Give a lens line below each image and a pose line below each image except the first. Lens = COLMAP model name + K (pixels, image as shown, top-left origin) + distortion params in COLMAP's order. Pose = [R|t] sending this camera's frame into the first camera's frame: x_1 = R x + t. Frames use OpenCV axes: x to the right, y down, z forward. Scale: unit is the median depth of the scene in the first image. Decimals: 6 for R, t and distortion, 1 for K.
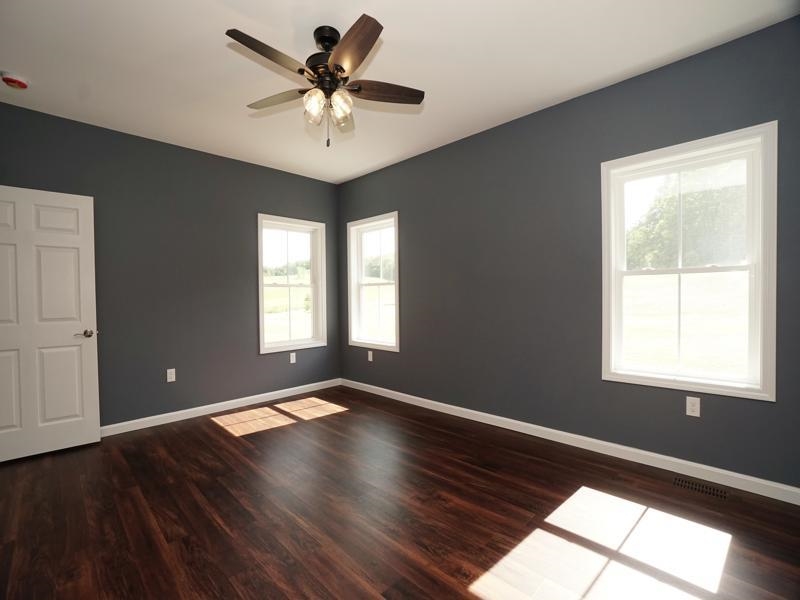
lens RADIAL K [[364.0, 0, 400.0], [0, 364.0, 300.0], [0, 0, 1]] dist [-0.060829, 0.027424]
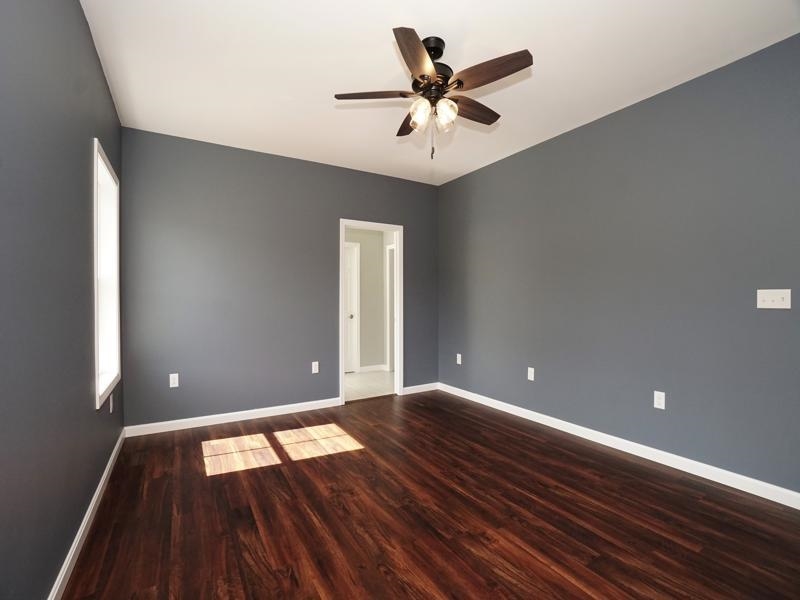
lens RADIAL K [[364.0, 0, 400.0], [0, 364.0, 300.0], [0, 0, 1]] dist [-0.060829, 0.027424]
pose [[-0.969992, 0.012563, 0.242812, -0.337688], [0.015328, 0.999837, 0.009500, -0.017951], [-0.242653, 0.012937, -0.970027, 1.938562]]
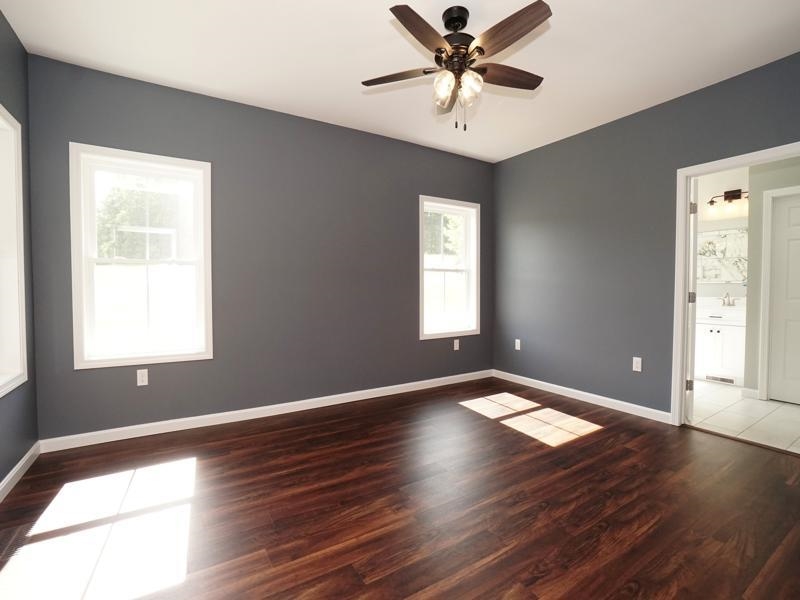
lens RADIAL K [[372.2, 0, 400.2], [0, 372.2, 288.0], [0, 0, 1]] dist [-0.056733, 0.030582]
pose [[0.226662, 0.008976, 0.973932, -1.194014], [0.005445, 0.999930, -0.010483, 0.023448], [-0.973958, 0.007679, 0.226597, 0.885908]]
